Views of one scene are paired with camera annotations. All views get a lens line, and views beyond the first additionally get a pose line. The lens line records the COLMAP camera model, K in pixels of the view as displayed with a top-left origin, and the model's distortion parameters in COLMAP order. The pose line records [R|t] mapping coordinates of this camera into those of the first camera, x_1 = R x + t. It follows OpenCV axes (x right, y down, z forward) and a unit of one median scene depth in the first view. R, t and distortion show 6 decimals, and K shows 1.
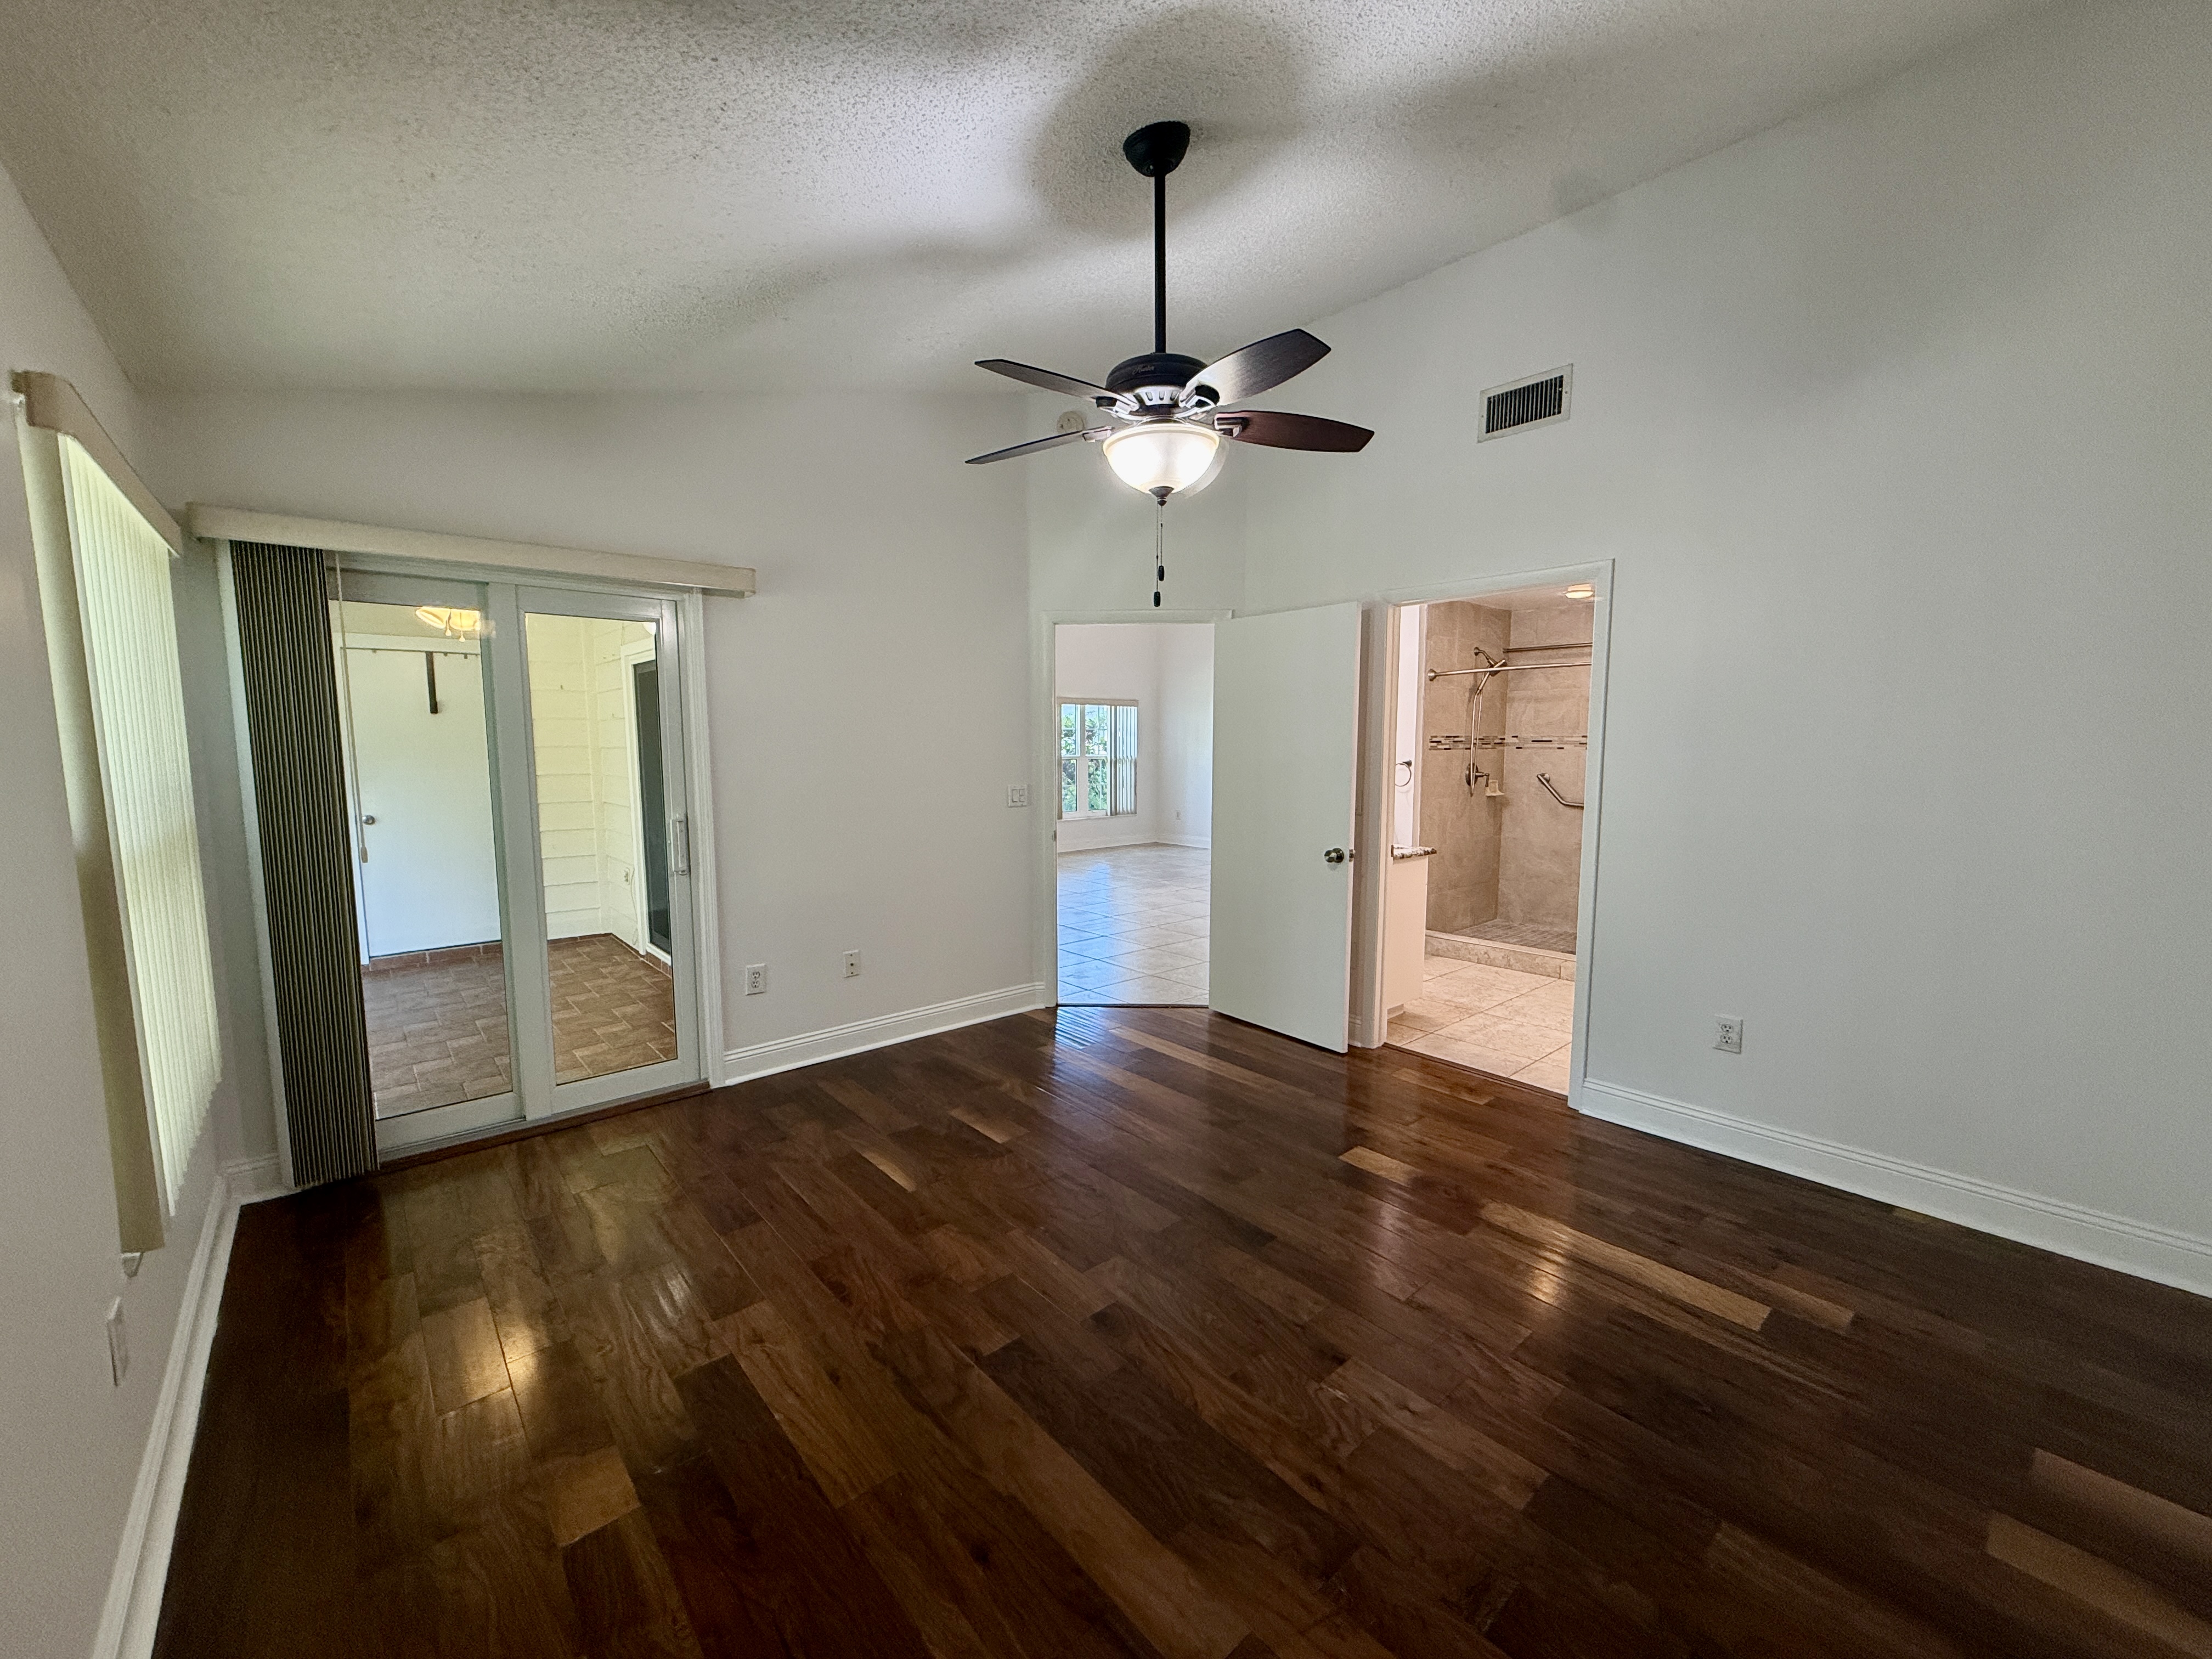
lens RADIAL K [[883.3, 0, 1108.1], [0, 883.3, 831.1], [0, 0, 1]] dist [-0.001798, -0.000163]
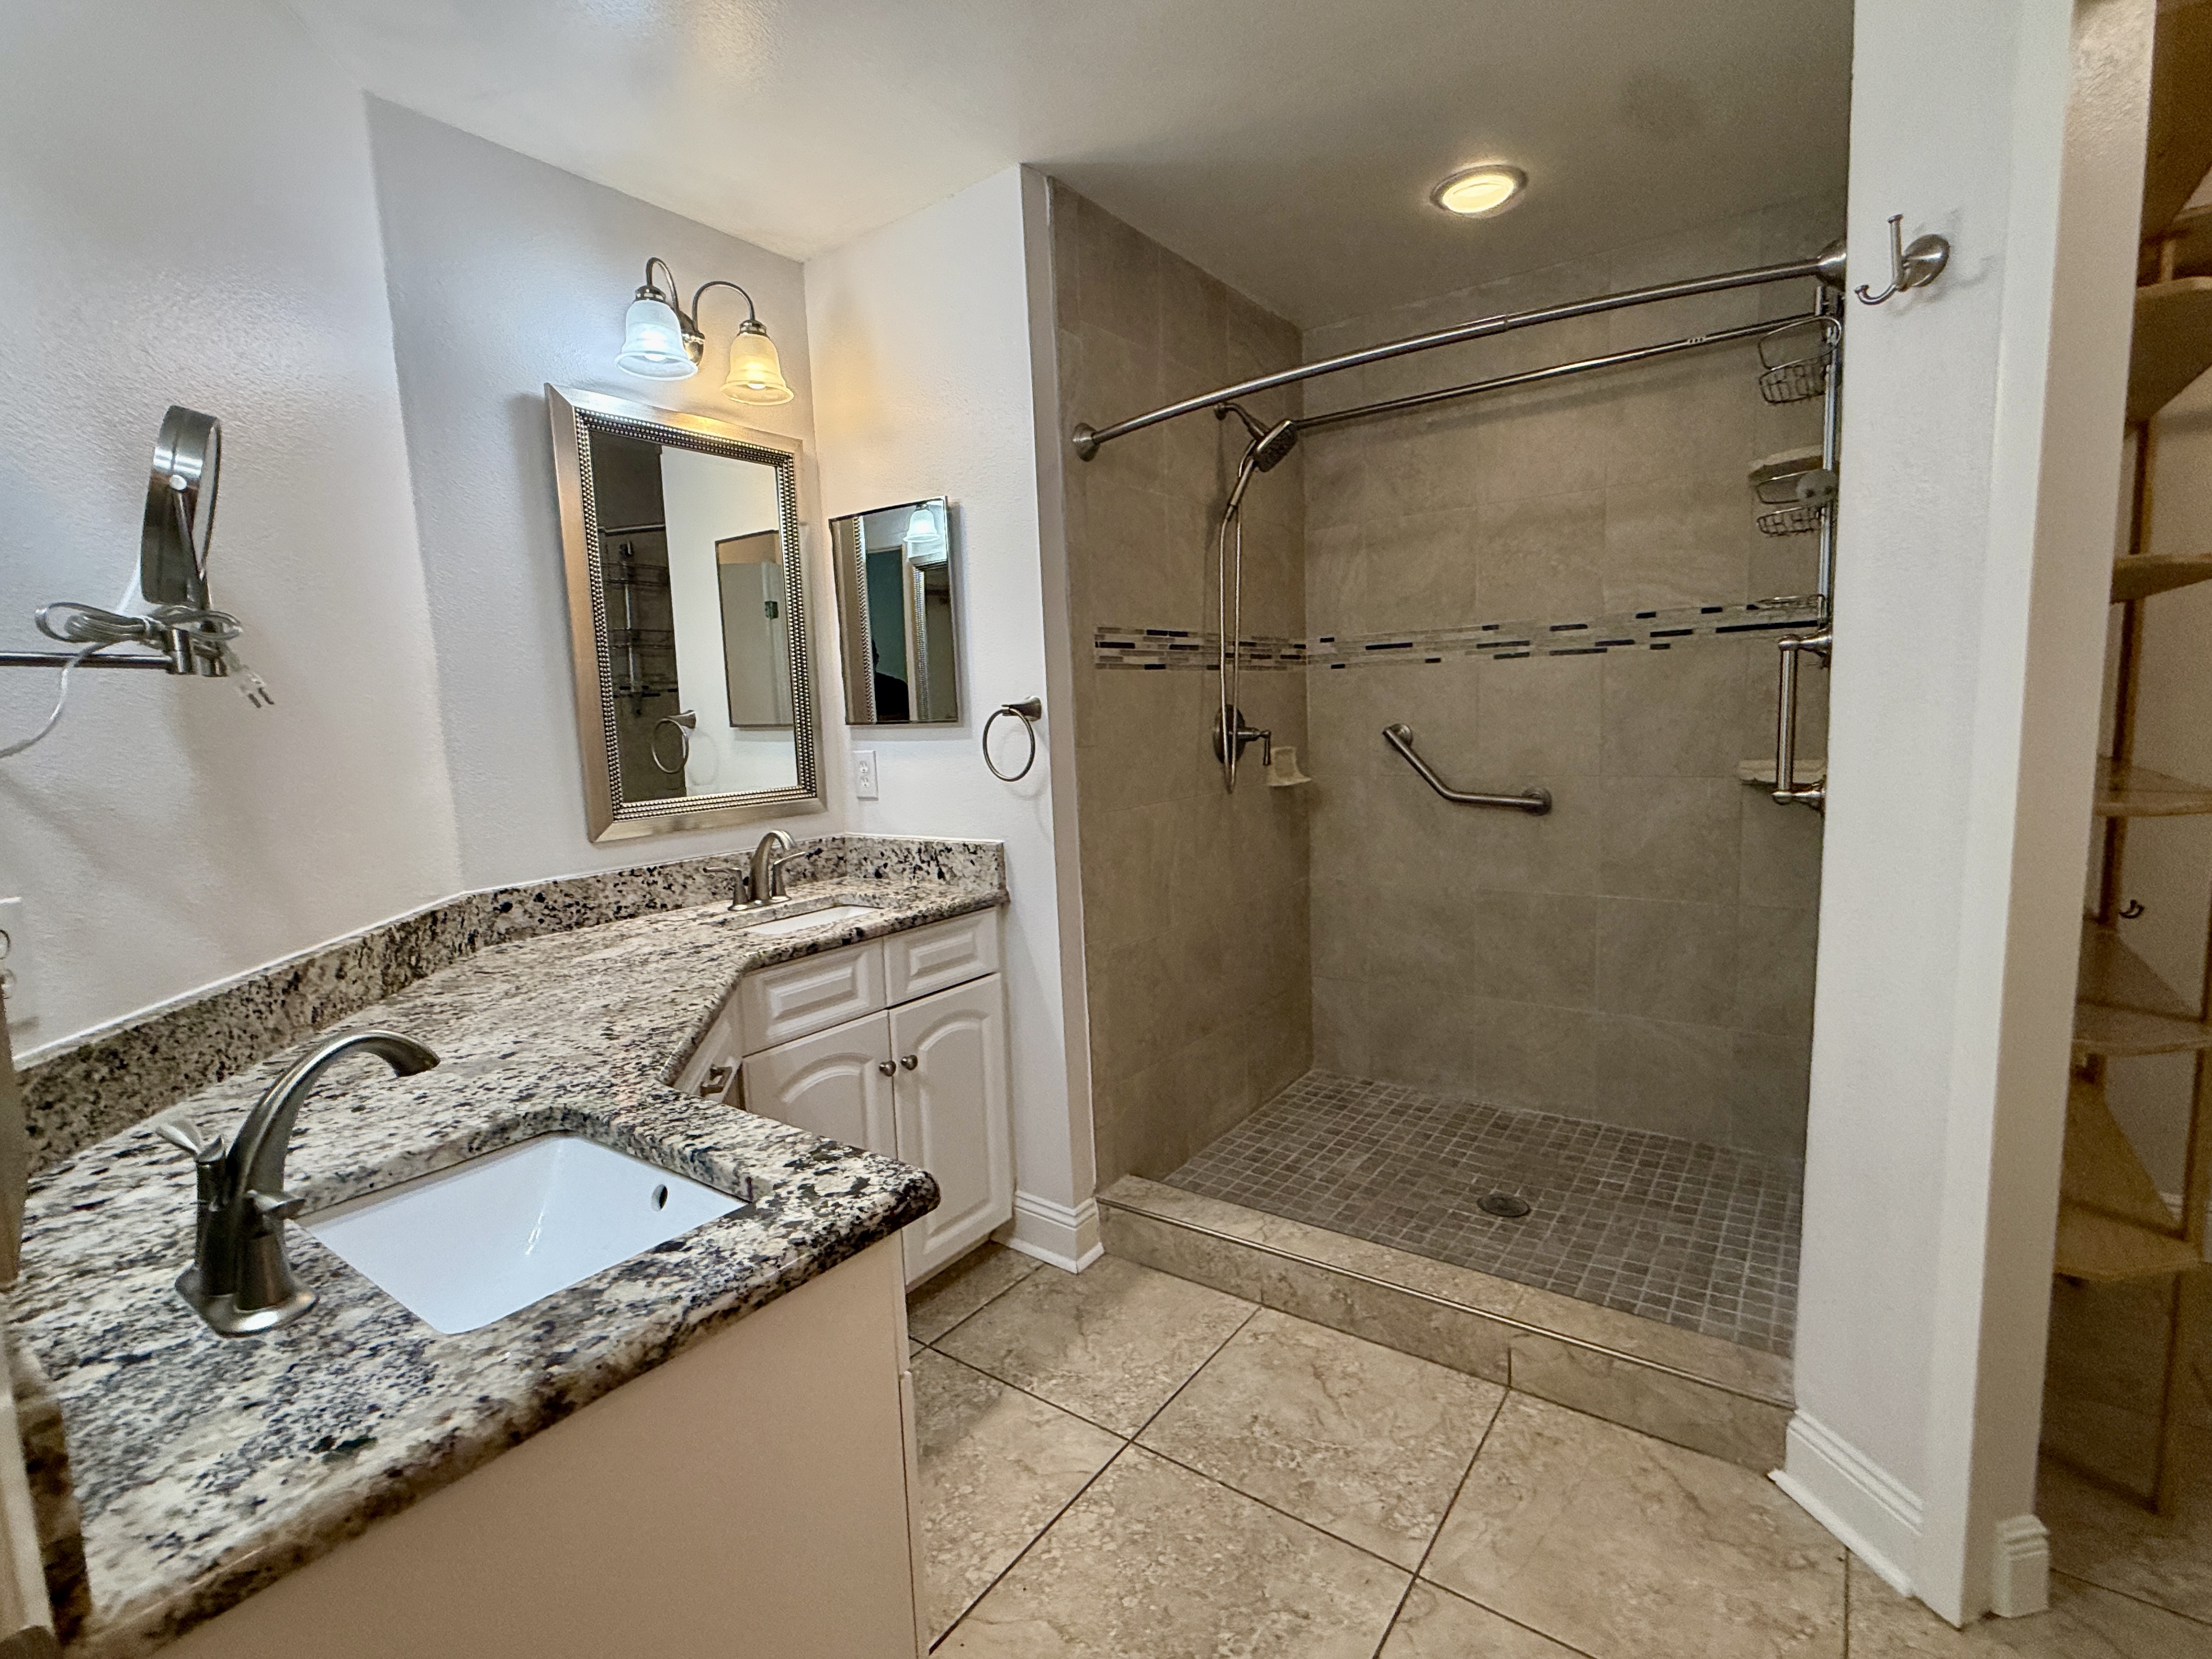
lens RADIAL K [[1019.0, 0, 1107.1], [0, 1019.0, 830.6], [0, 0, 1]] dist [0.000468, 0.000391]
pose [[0.975128, -0.064678, 0.211993, 0.258661], [0.061632, 0.997879, 0.020951, -0.034557], [-0.212899, -0.007365, 0.977046, 0.567139]]
